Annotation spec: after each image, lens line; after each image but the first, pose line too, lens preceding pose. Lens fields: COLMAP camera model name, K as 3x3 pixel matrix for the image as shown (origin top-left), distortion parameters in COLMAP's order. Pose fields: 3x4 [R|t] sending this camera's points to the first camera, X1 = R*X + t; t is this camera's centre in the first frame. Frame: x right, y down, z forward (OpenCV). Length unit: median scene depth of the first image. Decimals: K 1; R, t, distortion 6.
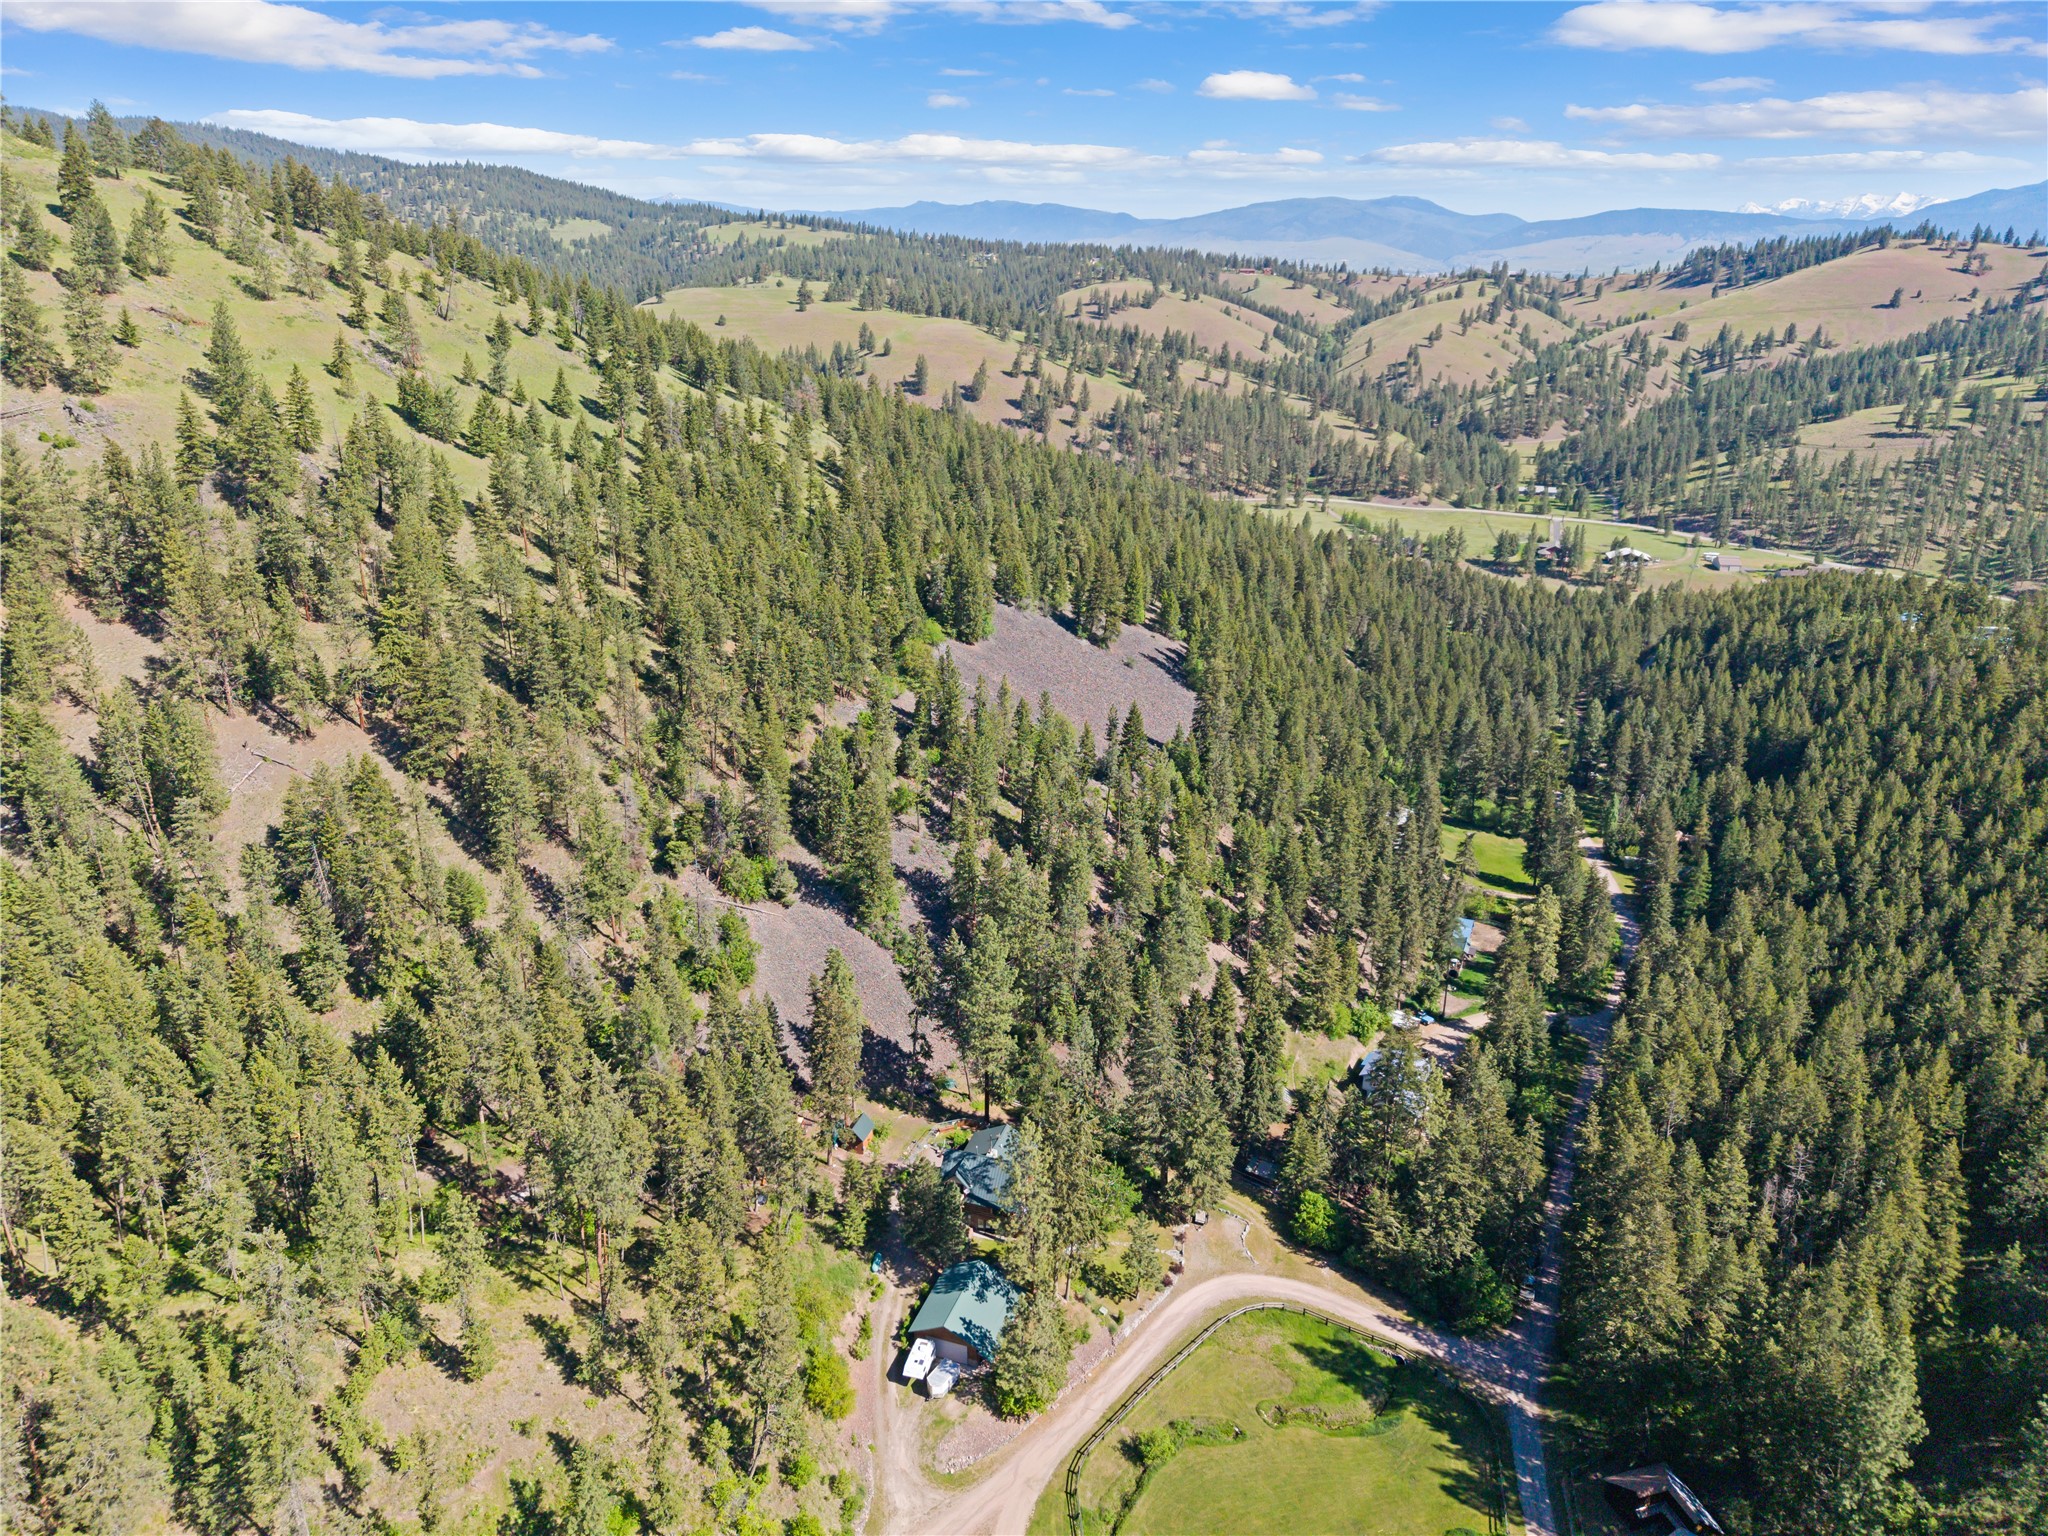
lens RADIAL K [[1352.2, 0, 1053.0], [0, 1352.2, 754.4], [0, 0, 1]] dist [0.008291, -0.002043]
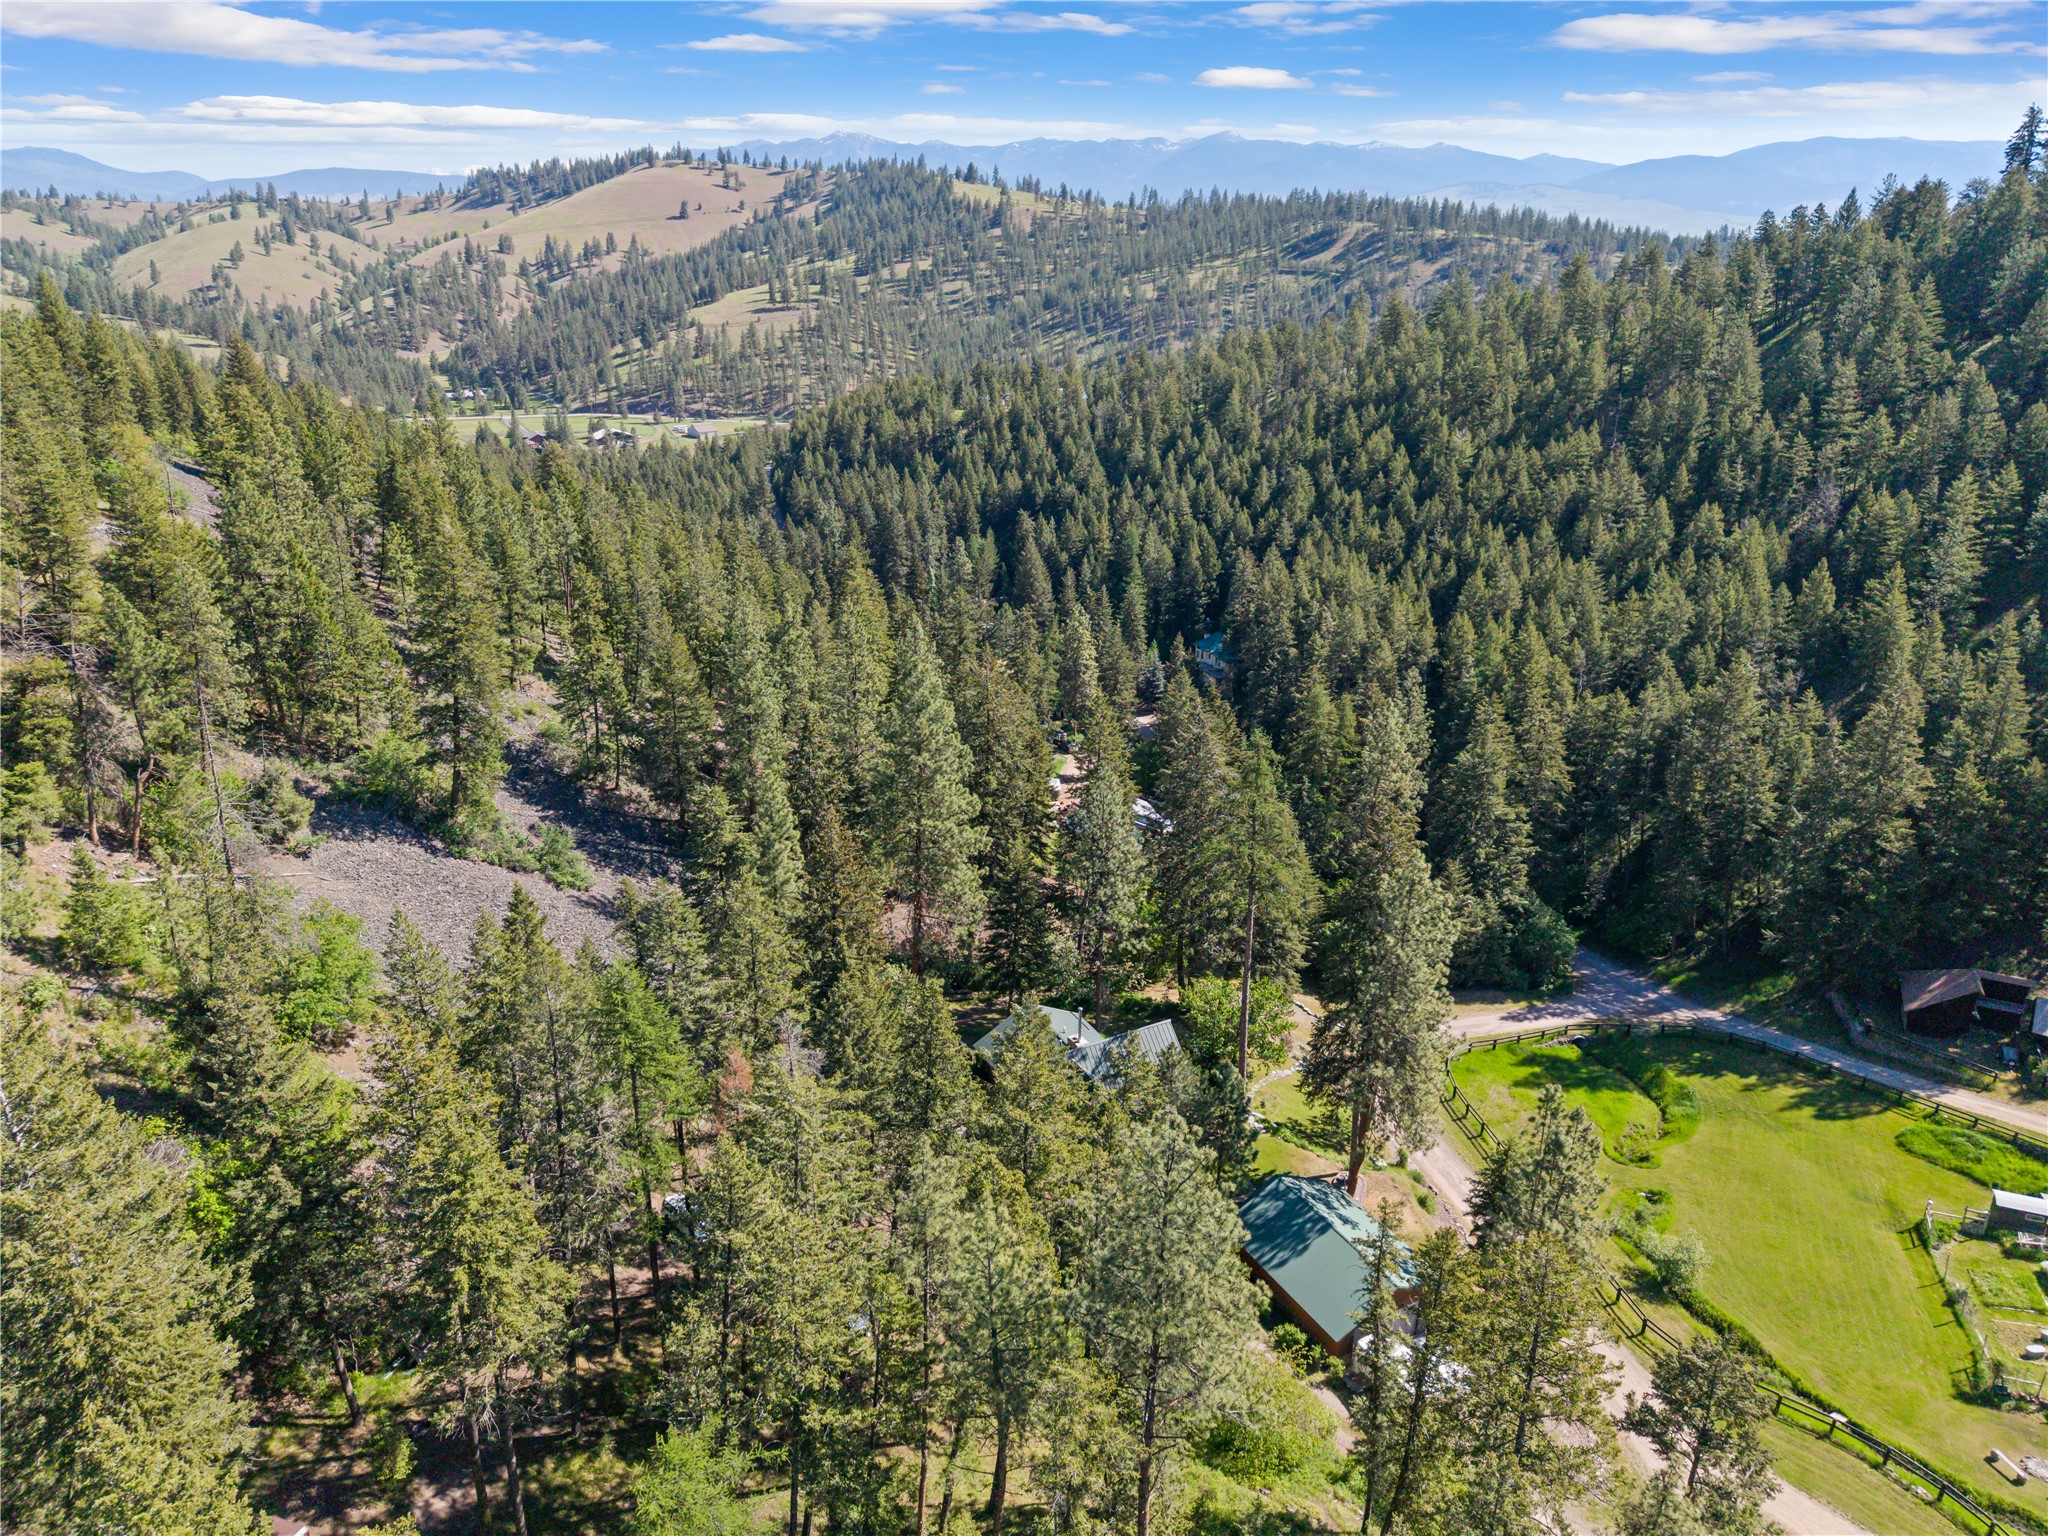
lens RADIAL K [[1352.2, 0, 1053.0], [0, 1352.2, 754.4], [0, 0, 1]] dist [0.008291, -0.002043]
pose [[0.686999, -0.280338, 0.670405, -0.347299], [0.254915, 0.956931, 0.138927, 0.083811], [-0.680478, 0.075453, 0.728873, 0.509670]]
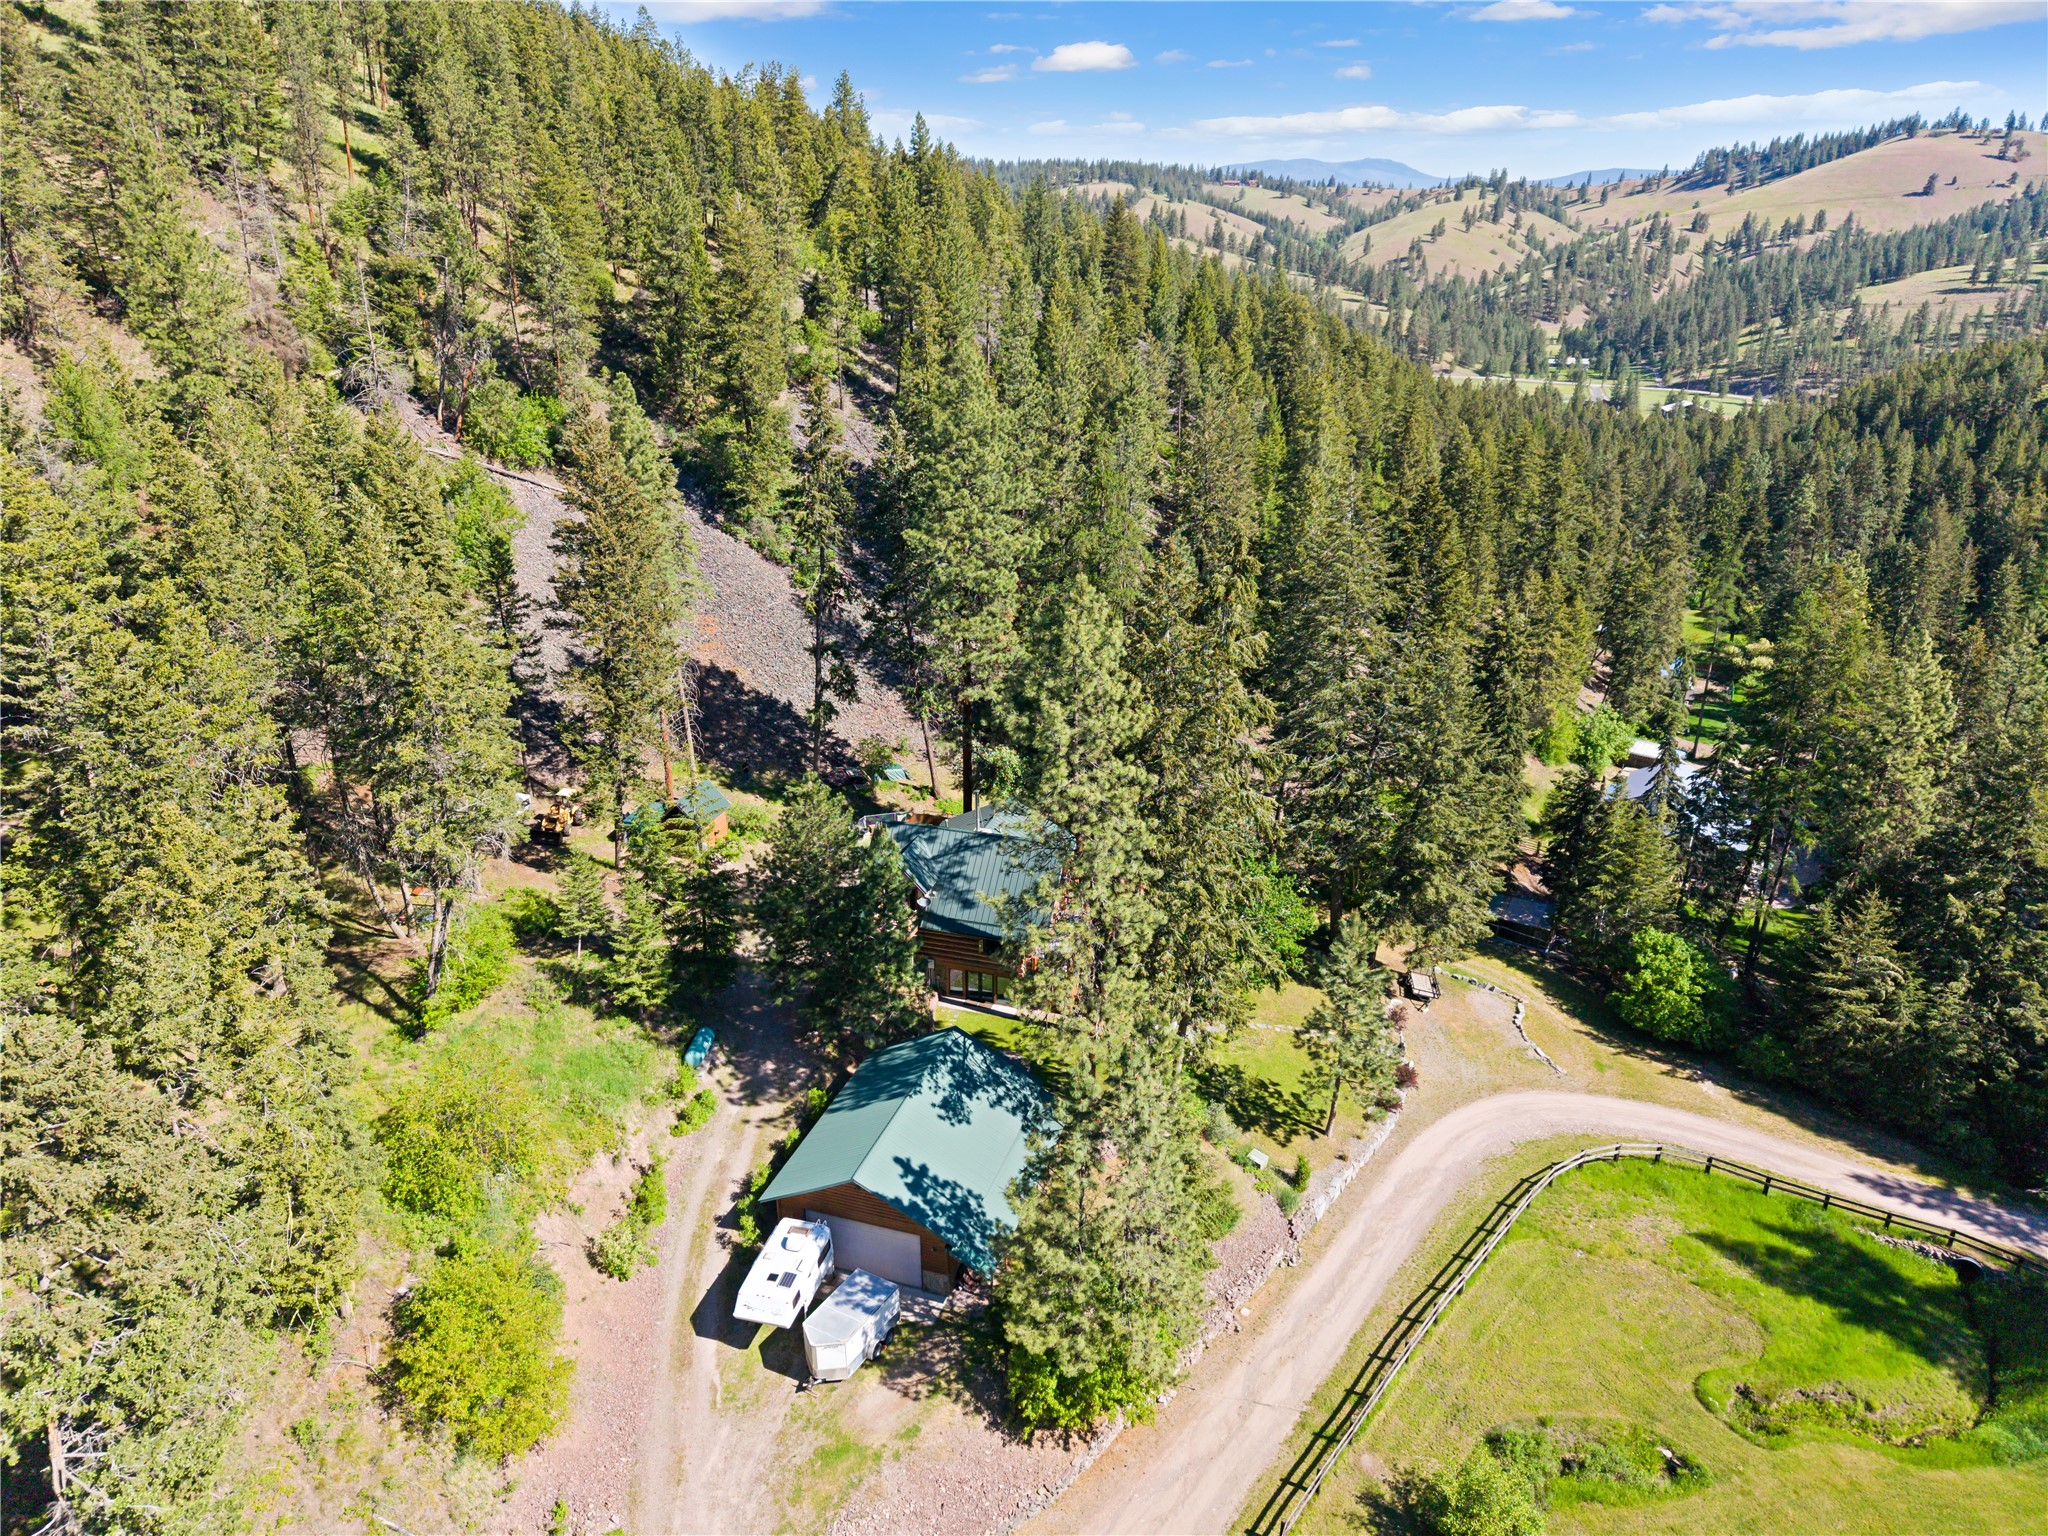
lens RADIAL K [[1371.9, 0, 1024.0], [0, 1371.9, 768.0], [0, 0, 1]] dist [0.001576, -0.001112]
pose [[0.999842, -0.016139, -0.007443, -0.022370], [0.016423, 0.999075, 0.039736, 0.220466], [0.006795, -0.039852, 0.999182, 0.473224]]
